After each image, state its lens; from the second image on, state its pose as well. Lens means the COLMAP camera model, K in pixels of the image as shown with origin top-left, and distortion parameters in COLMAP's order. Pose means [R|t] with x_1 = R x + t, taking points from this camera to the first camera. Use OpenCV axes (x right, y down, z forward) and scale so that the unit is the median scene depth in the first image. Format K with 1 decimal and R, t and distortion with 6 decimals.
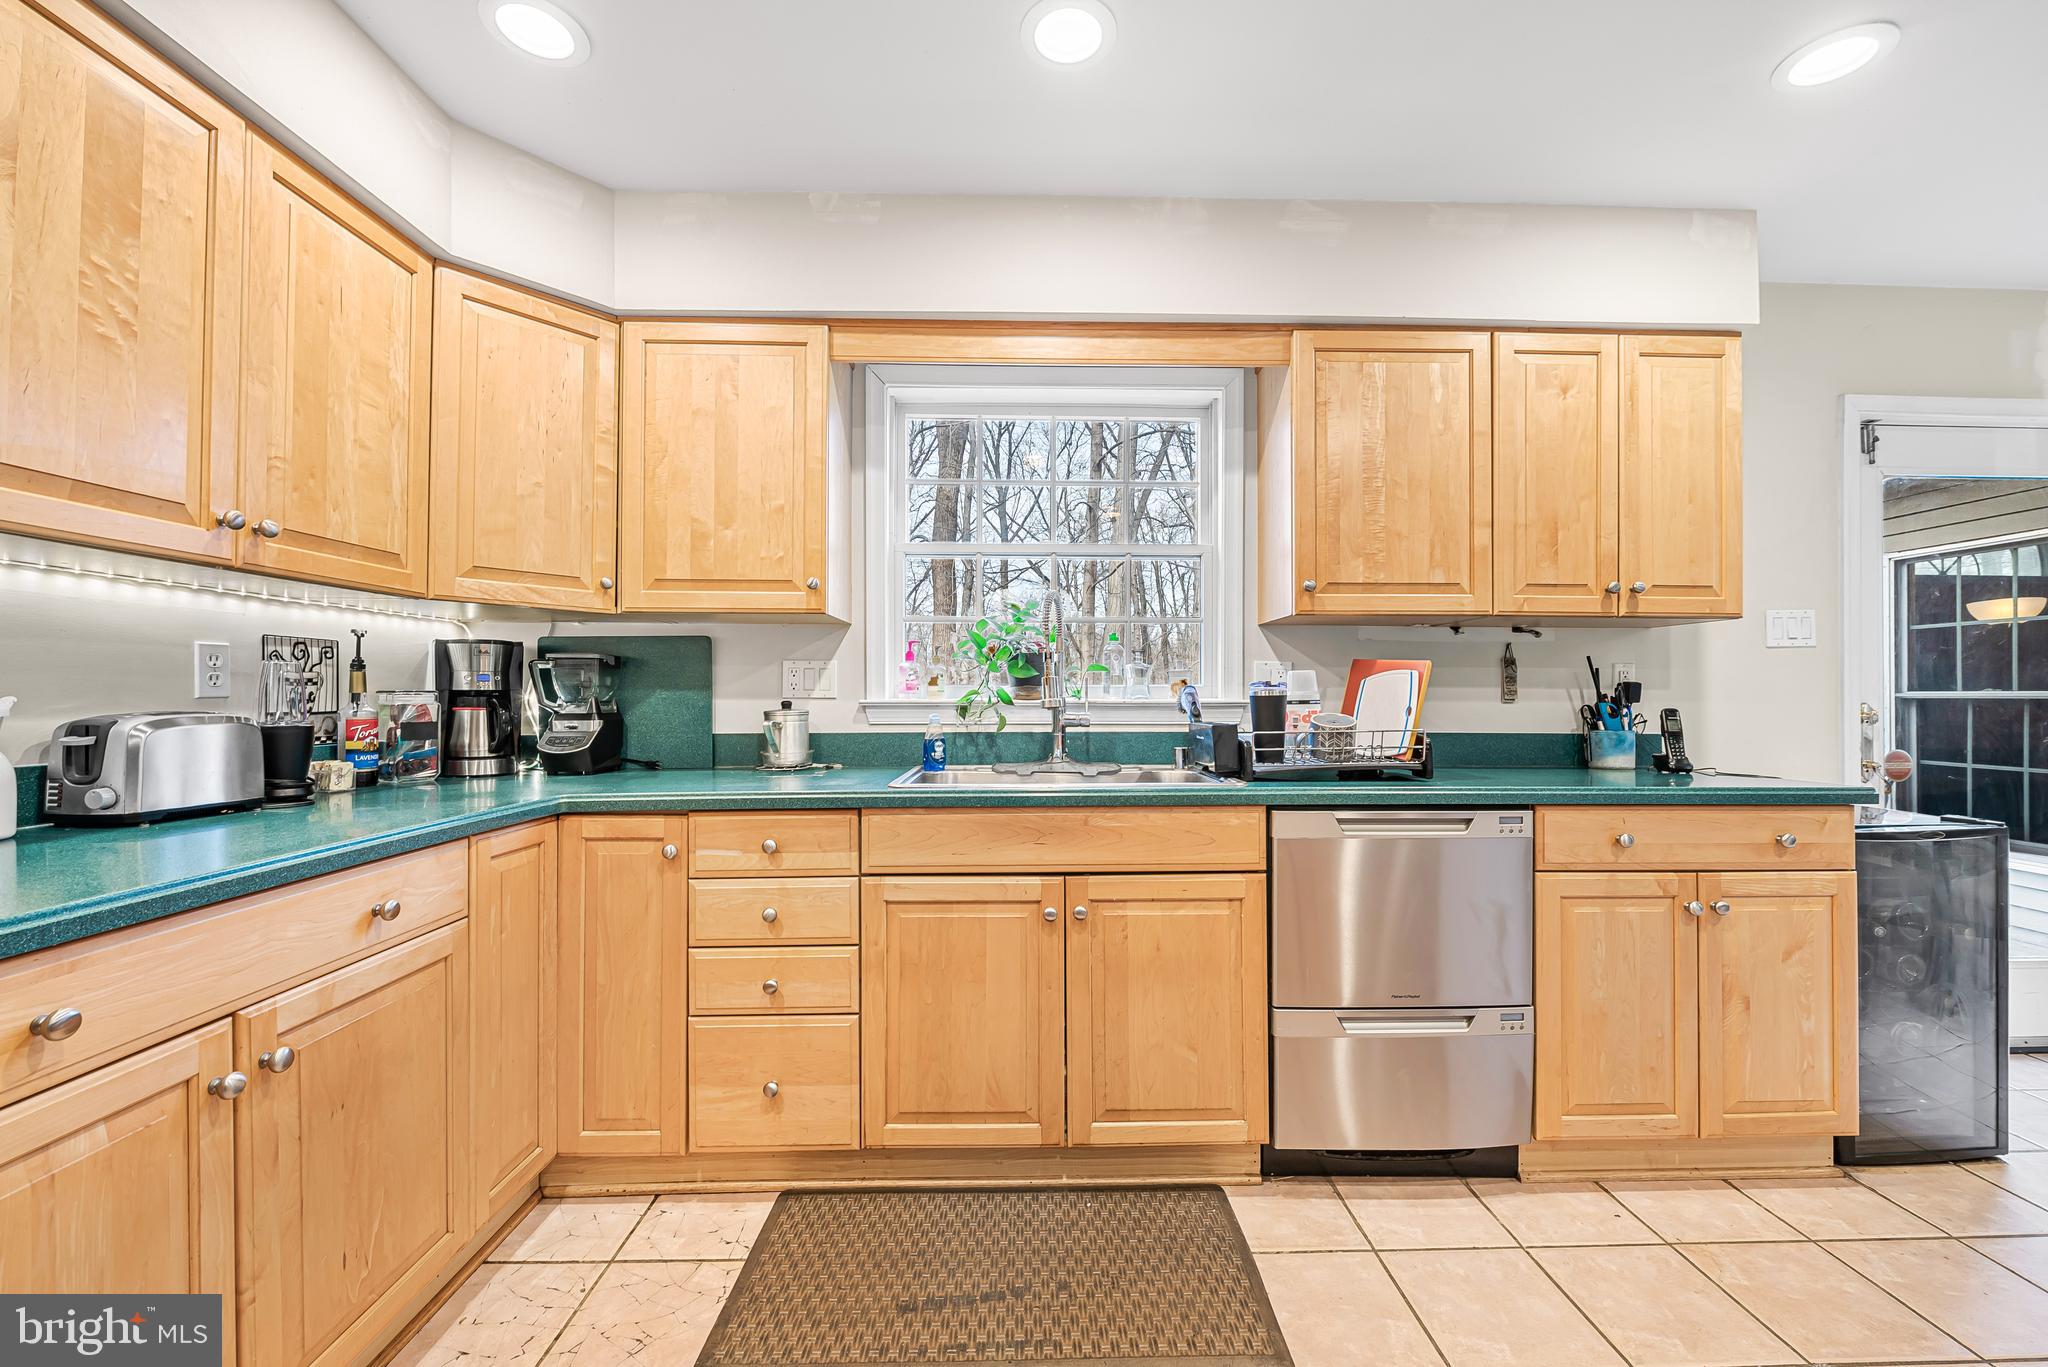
lens RADIAL K [[816.9, 0, 1028.9], [0, 816.9, 686.5], [0, 0, 1]] dist [-0.005090, -0.000808]
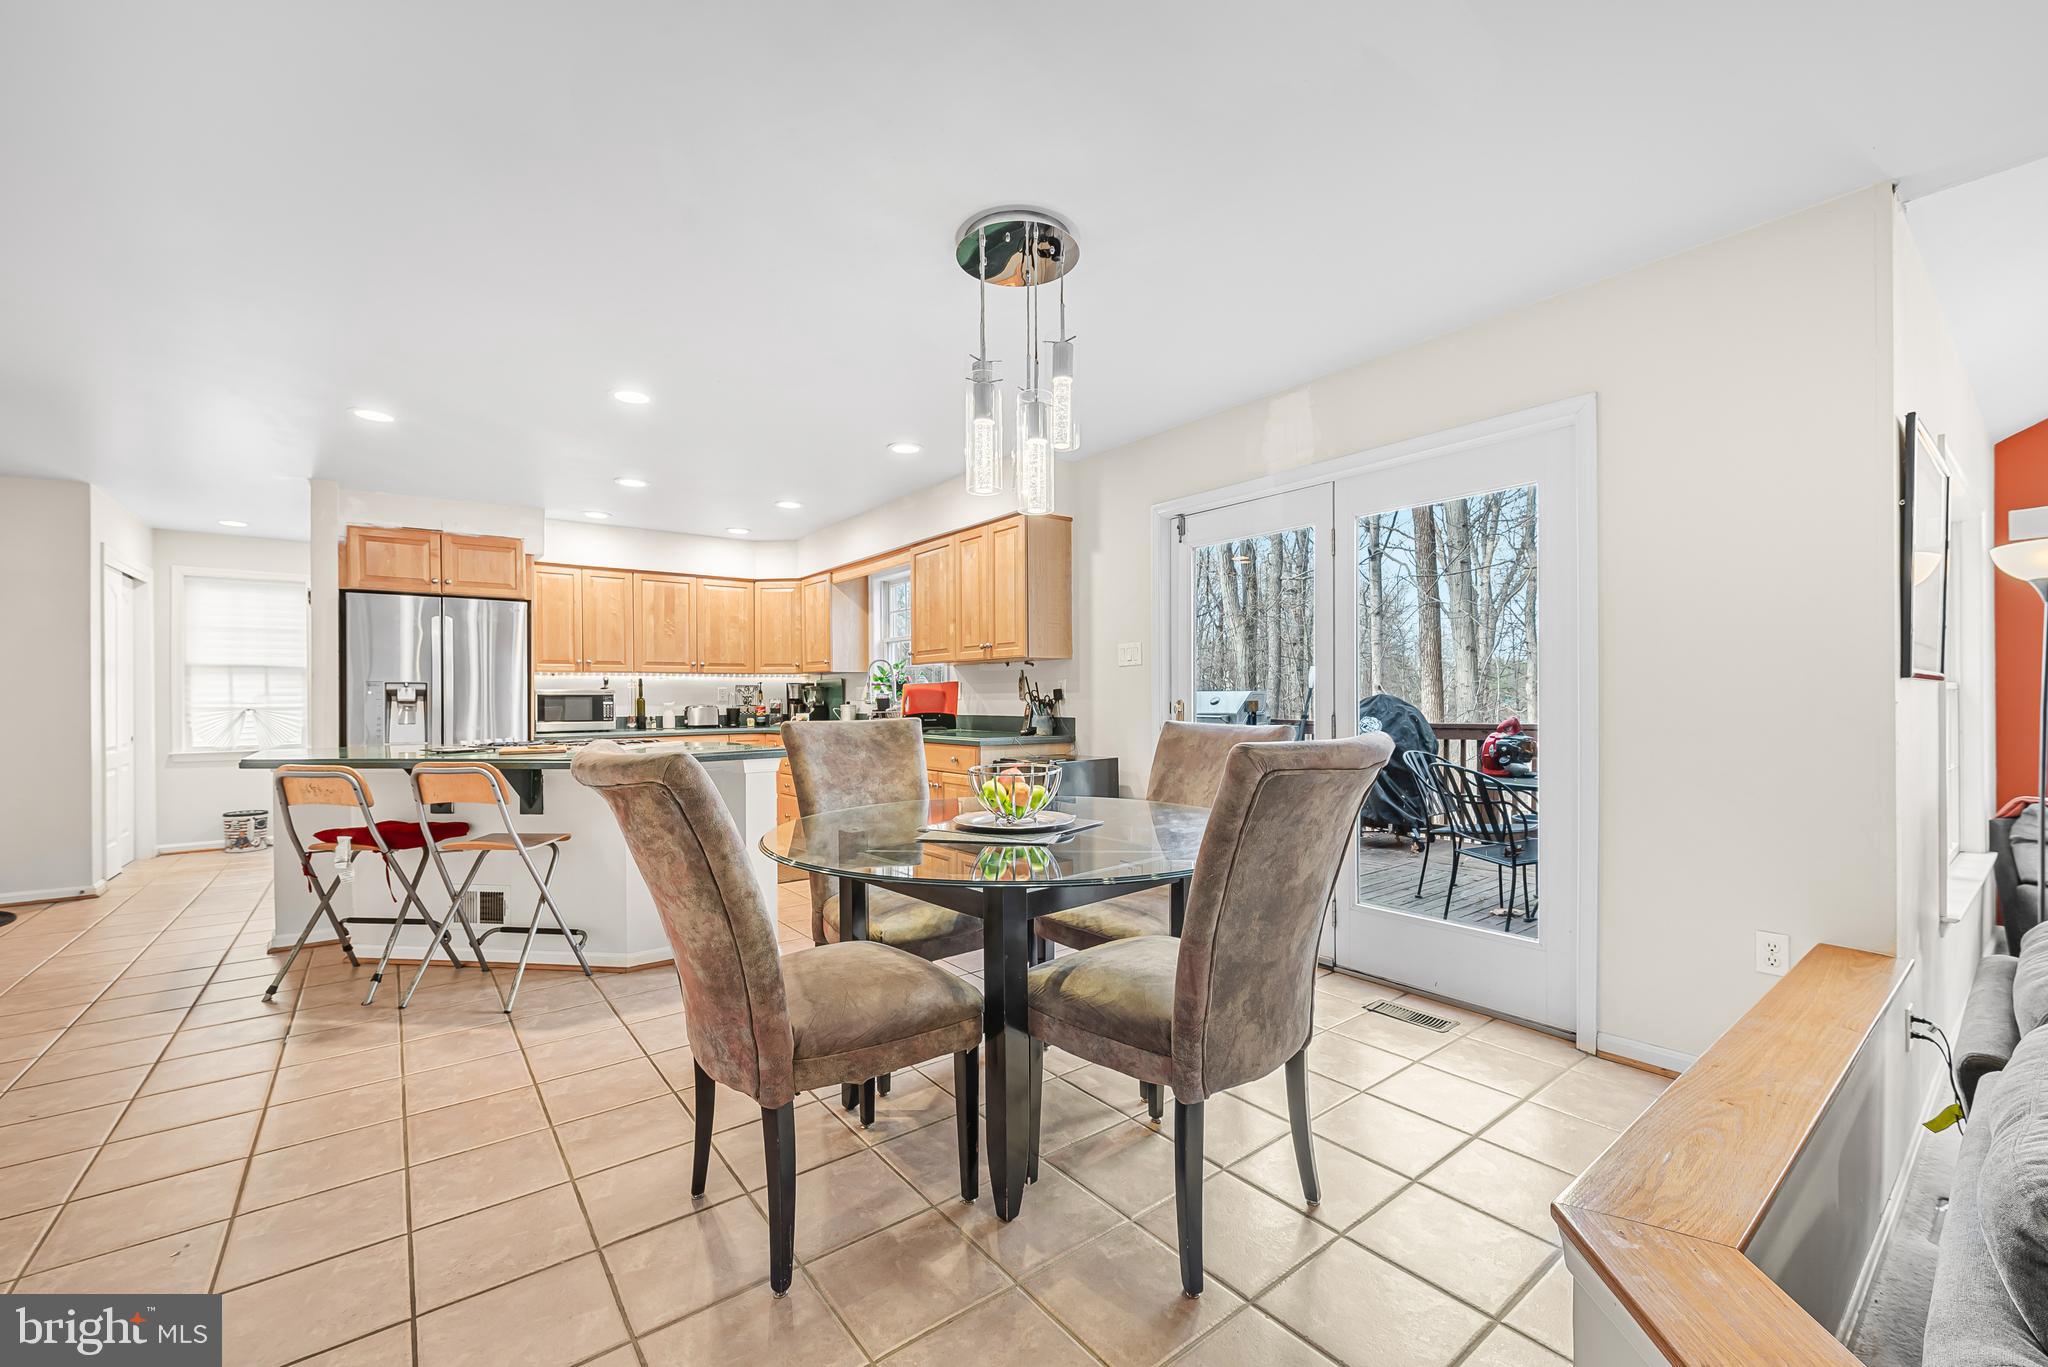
lens RADIAL K [[816.9, 0, 1027.7], [0, 816.9, 703.3], [0, 0, 1]] dist [-0.005090, -0.000808]
pose [[0.597470, -0.003603, -0.801883, 2.642690], [0.018444, 0.999787, 0.009250, 0.011361], [0.801679, -0.020316, 0.597409, -0.194122]]
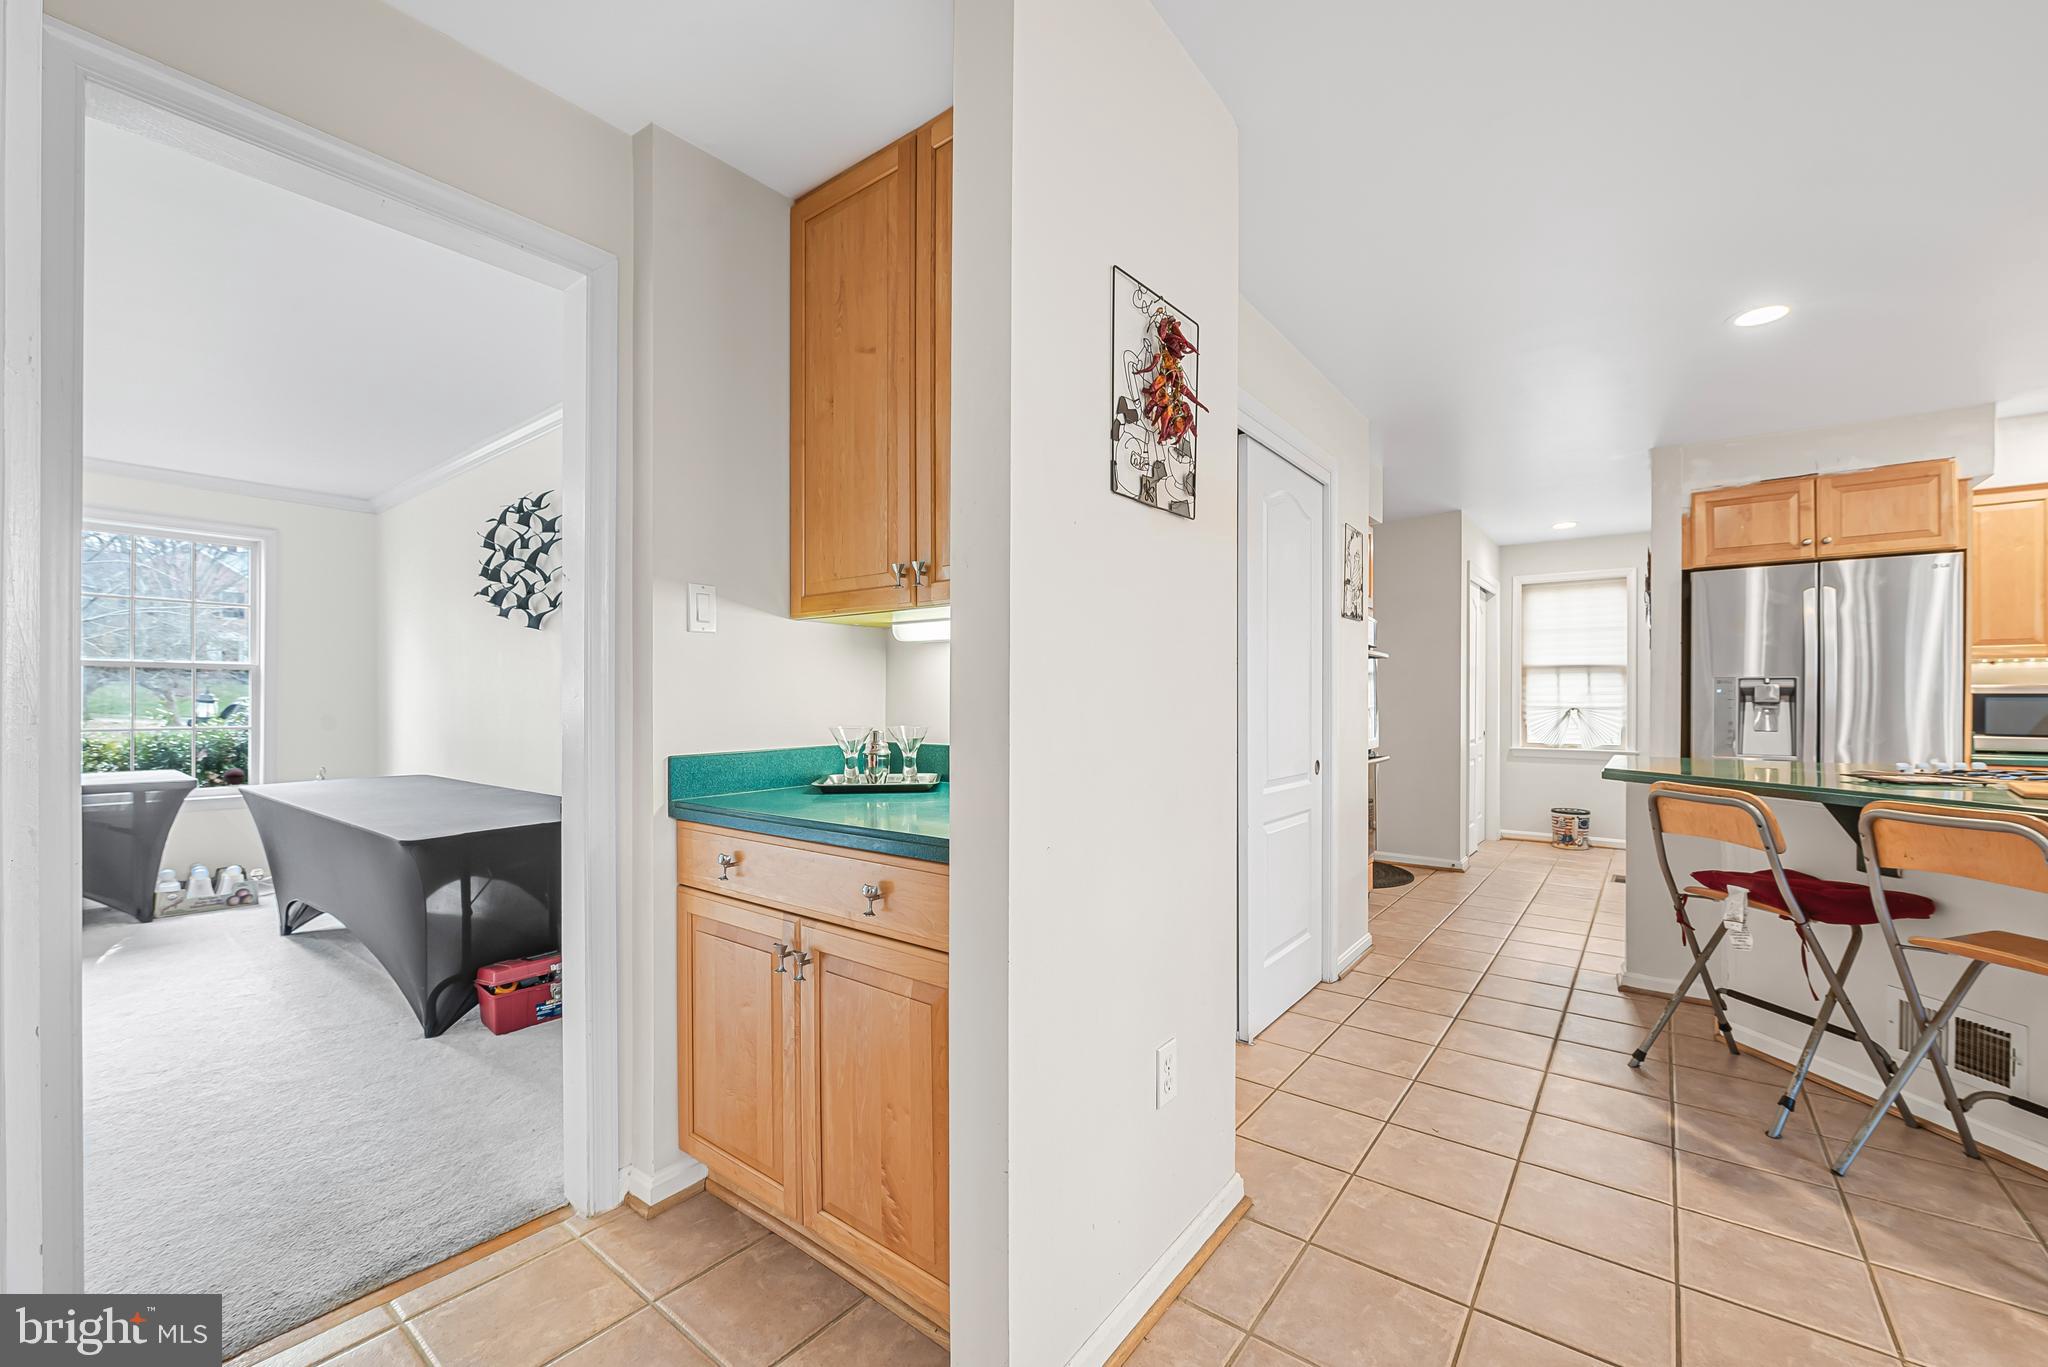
lens RADIAL K [[816.9, 0, 1038.6], [0, 816.9, 695.6], [0, 0, 1]] dist [-0.005090, -0.000808]
pose [[-0.628541, -0.012047, -0.777683, 2.119045], [0.004181, 0.999813, -0.018867, 0.007340], [0.777765, -0.015110, -0.628374, -0.357721]]
